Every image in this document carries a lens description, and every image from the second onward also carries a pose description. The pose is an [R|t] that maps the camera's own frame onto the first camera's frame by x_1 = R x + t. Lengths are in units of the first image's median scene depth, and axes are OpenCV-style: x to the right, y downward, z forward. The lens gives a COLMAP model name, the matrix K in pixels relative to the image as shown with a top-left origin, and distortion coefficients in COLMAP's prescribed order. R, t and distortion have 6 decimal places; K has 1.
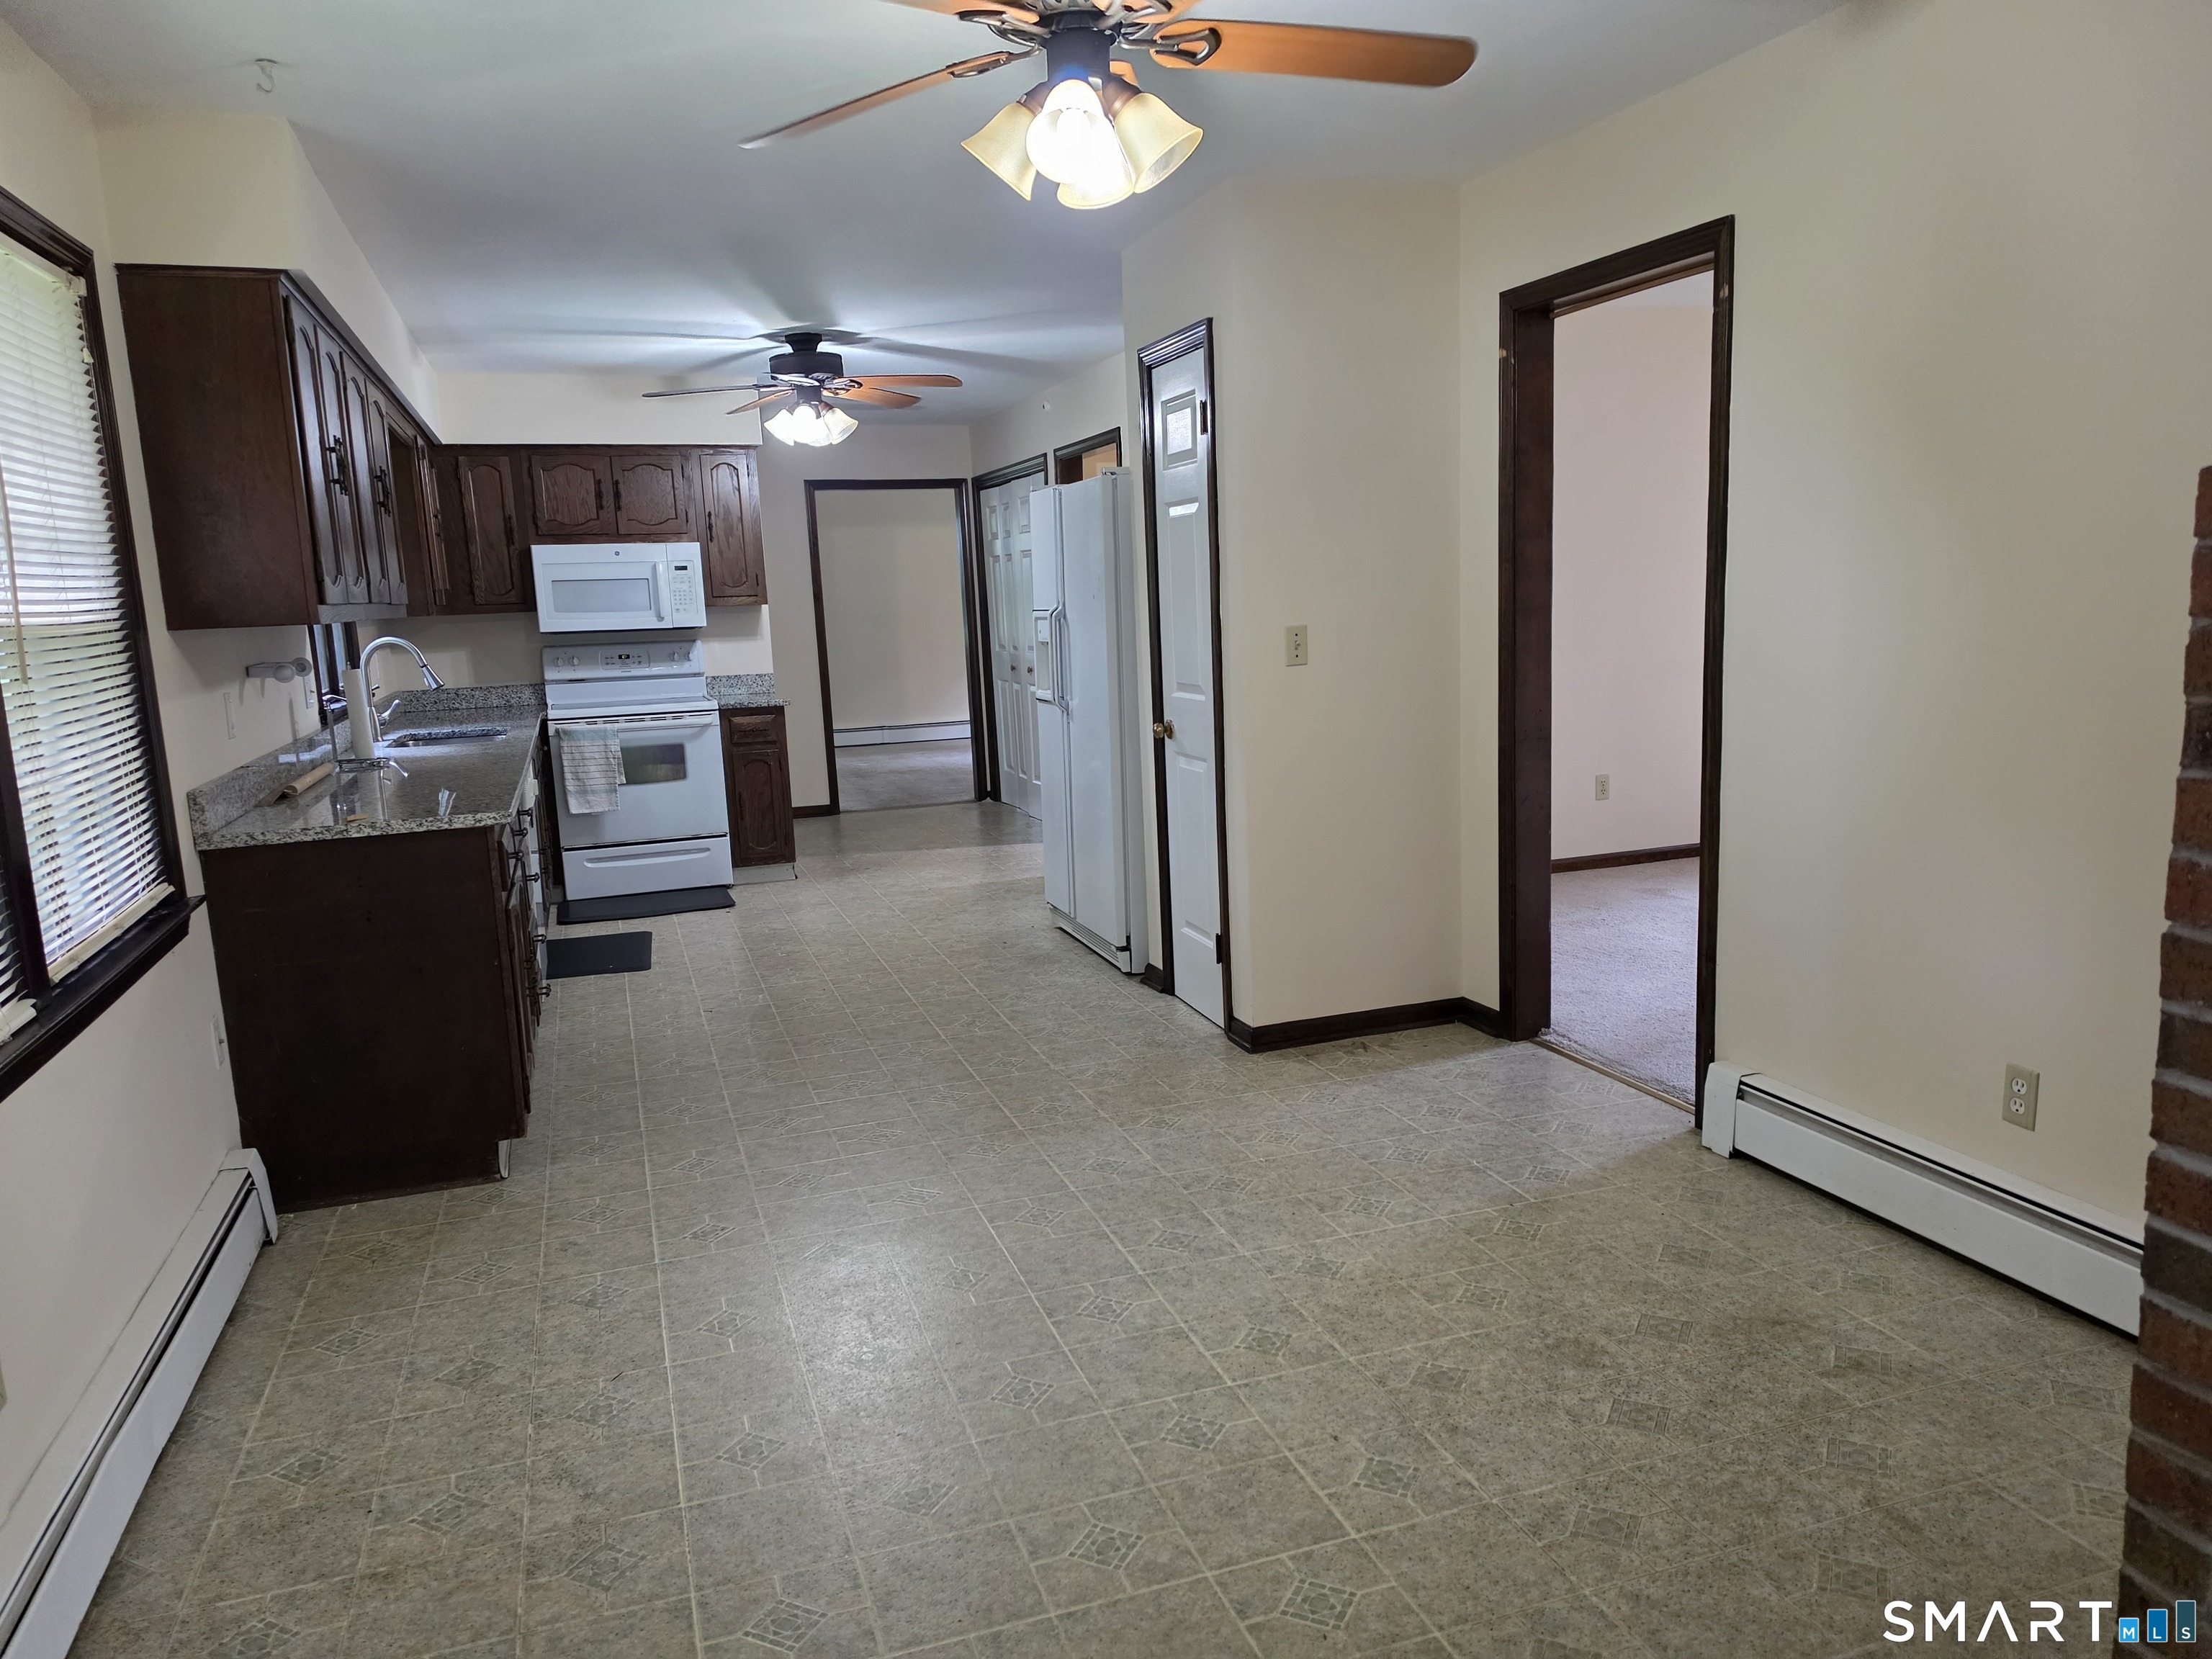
lens RADIAL K [[1539.4, 0, 1115.7], [0, 1539.4, 833.3], [0, 0, 1]] dist [0.107608, -0.110187]
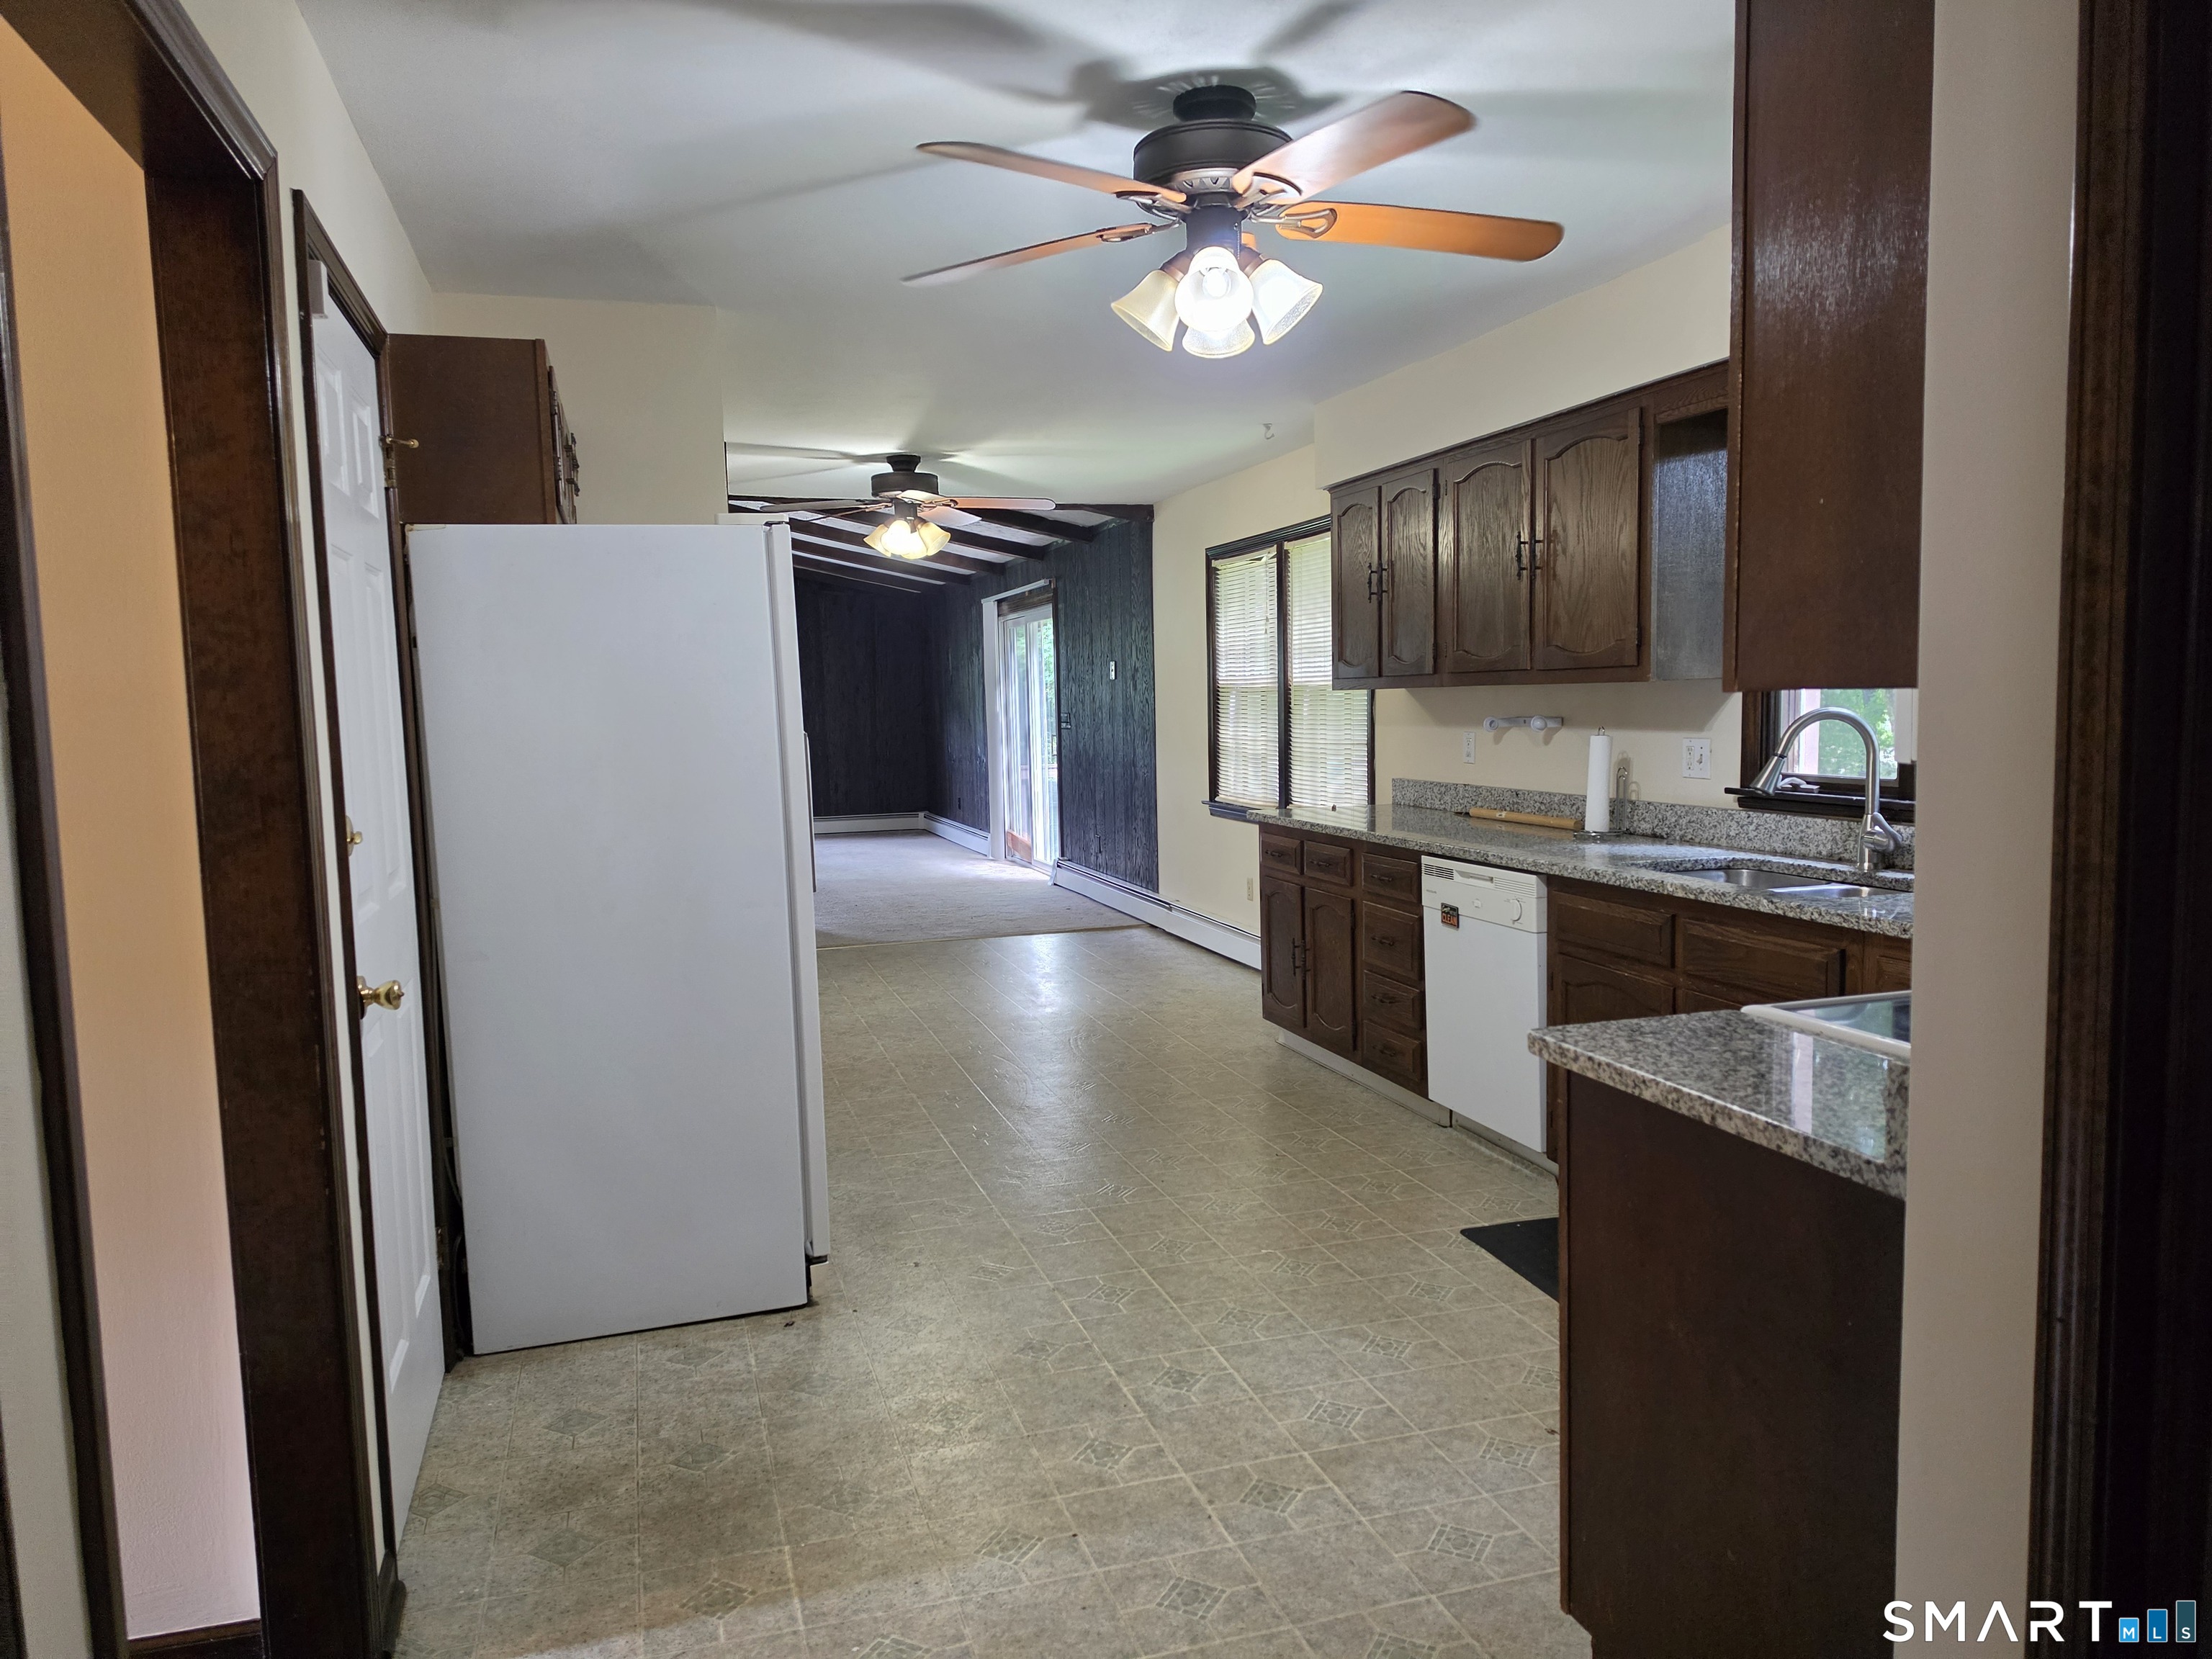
lens RADIAL K [[1539.4, 0, 1115.7], [0, 1539.4, 833.3], [0, 0, 1]] dist [0.107608, -0.110187]
pose [[-0.997440, 0.064310, 0.031269, -0.149010], [0.070039, 0.966793, 0.245777, -0.197703], [-0.014424, 0.247338, -0.968822, 1.278727]]
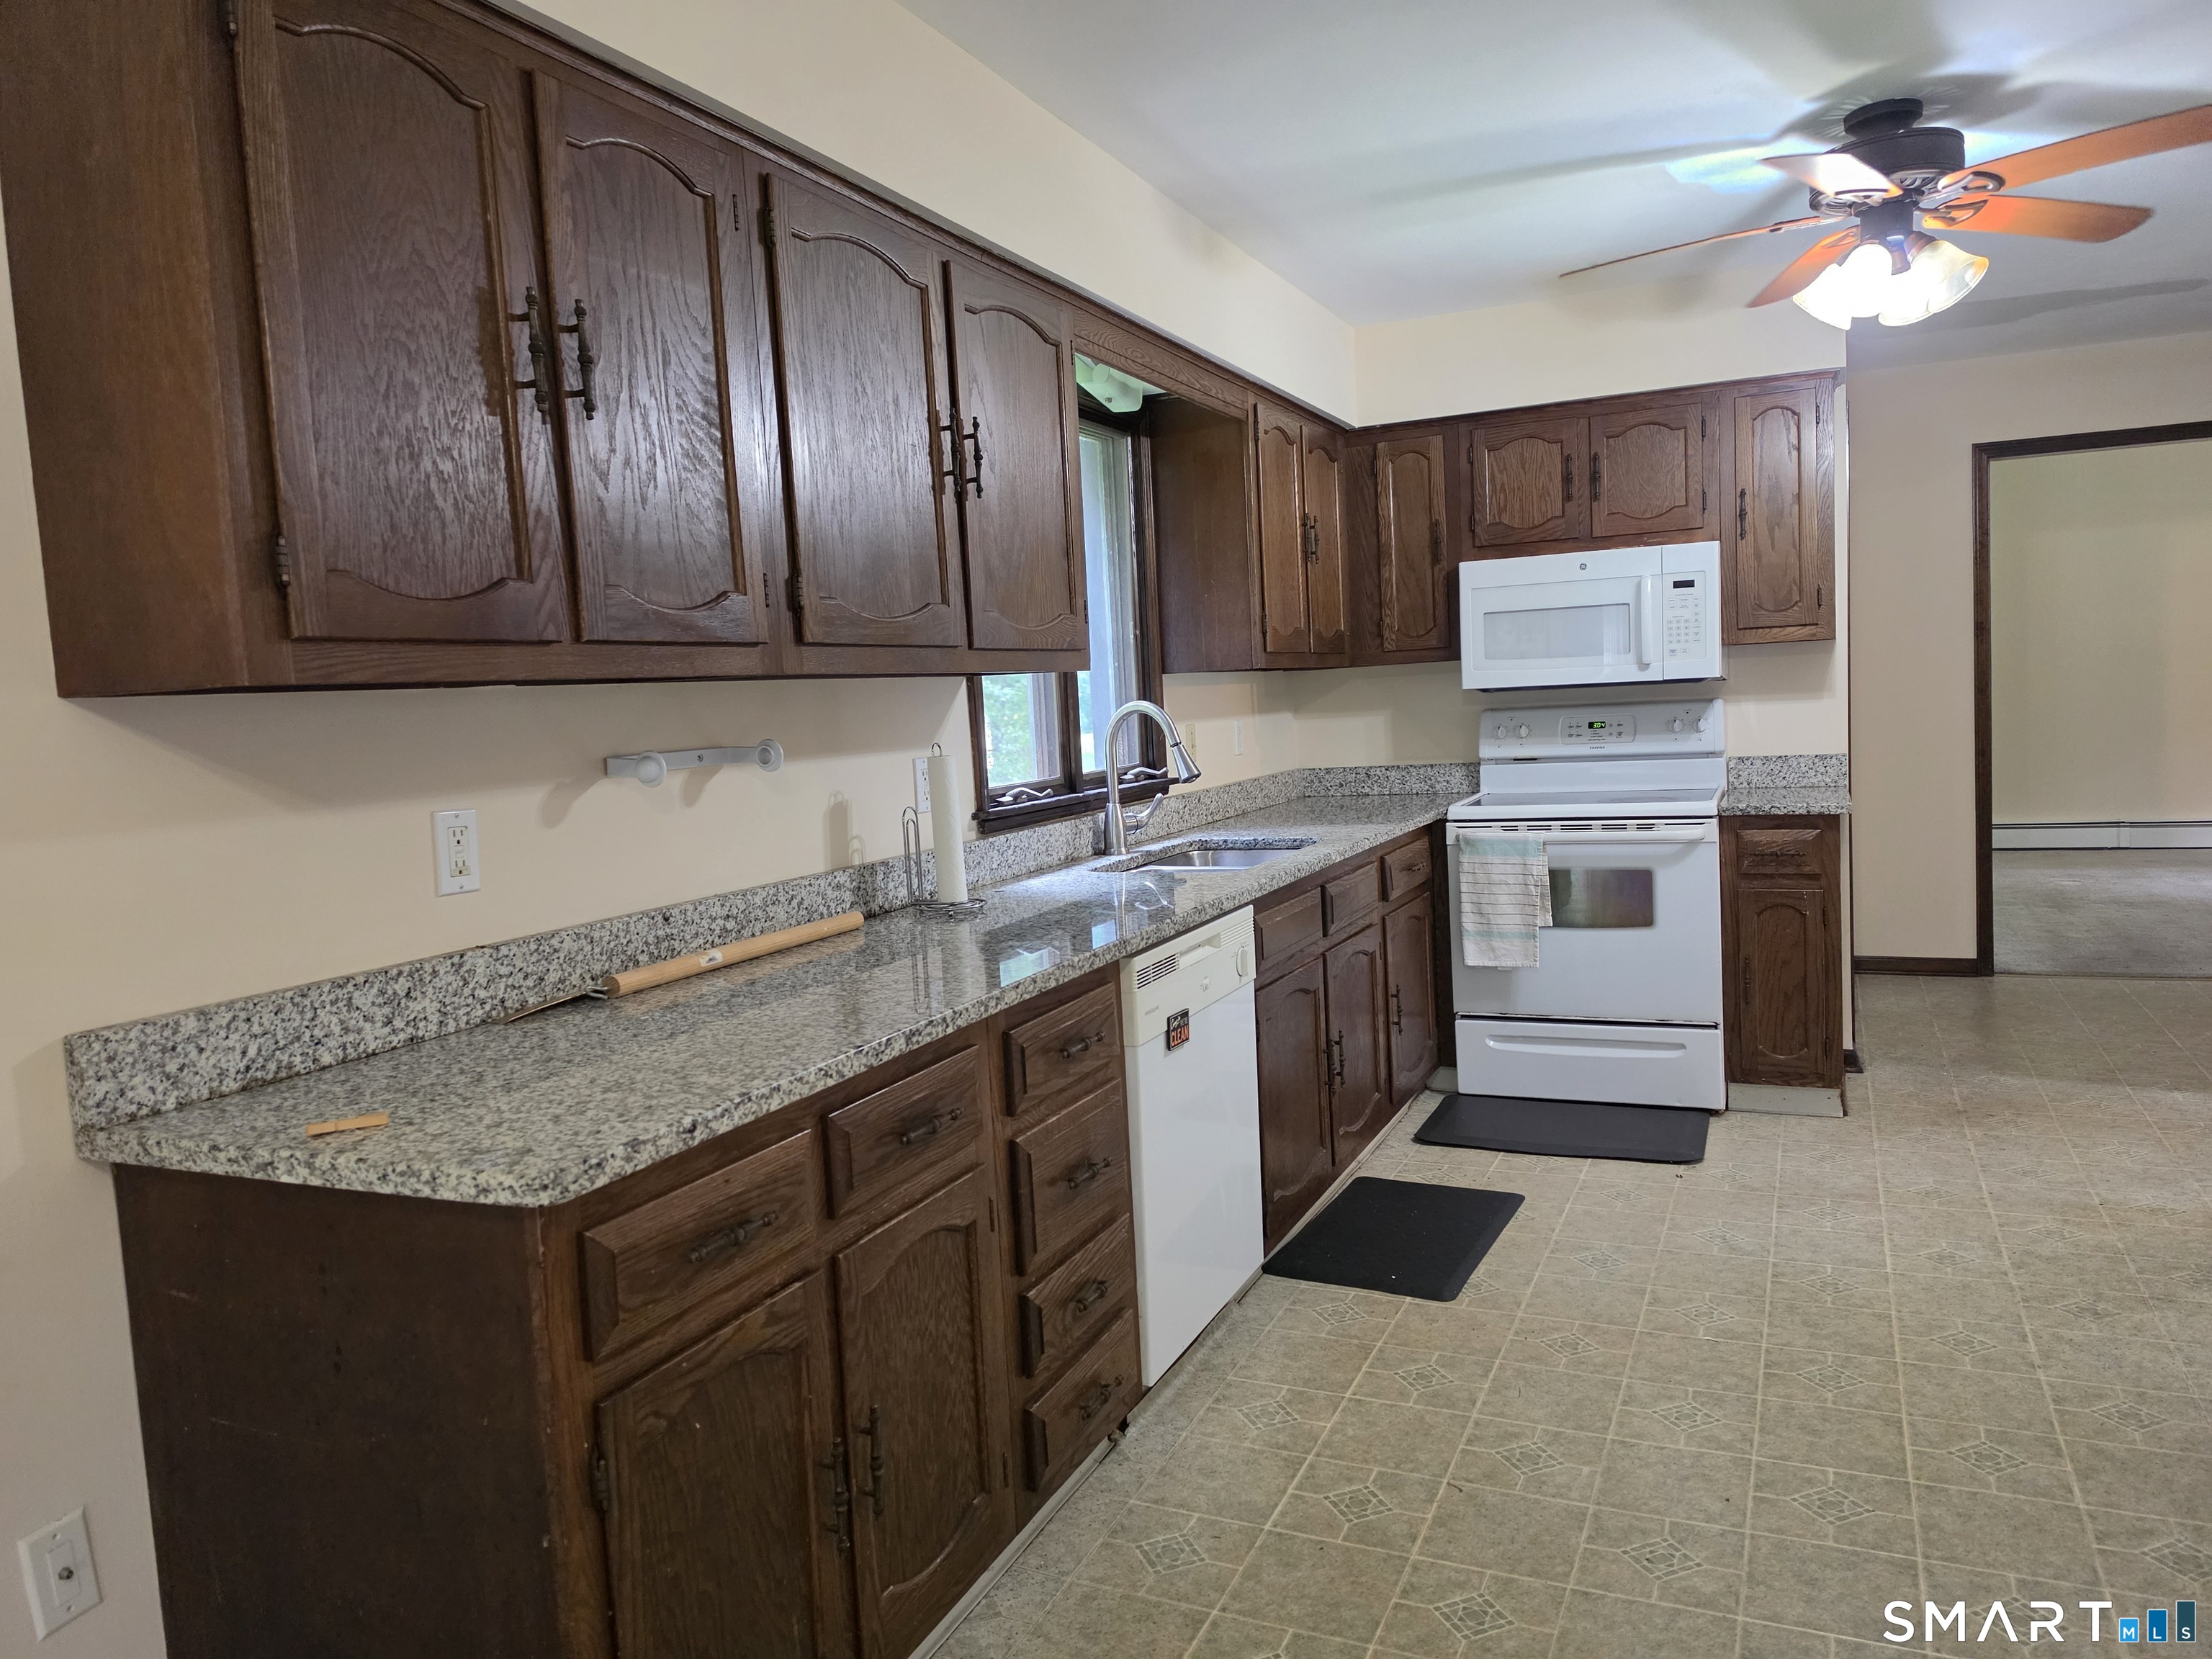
lens RADIAL K [[1531.0, 0, 1106.0], [0, 1531.0, 829.5], [0, 0, 1]] dist [0.075798, -0.108064]
pose [[0.726703, 0.063840, -0.683979, -0.020586], [-0.087031, 0.996205, 0.000514, -0.054399], [0.681416, 0.059154, 0.729502, 0.406157]]
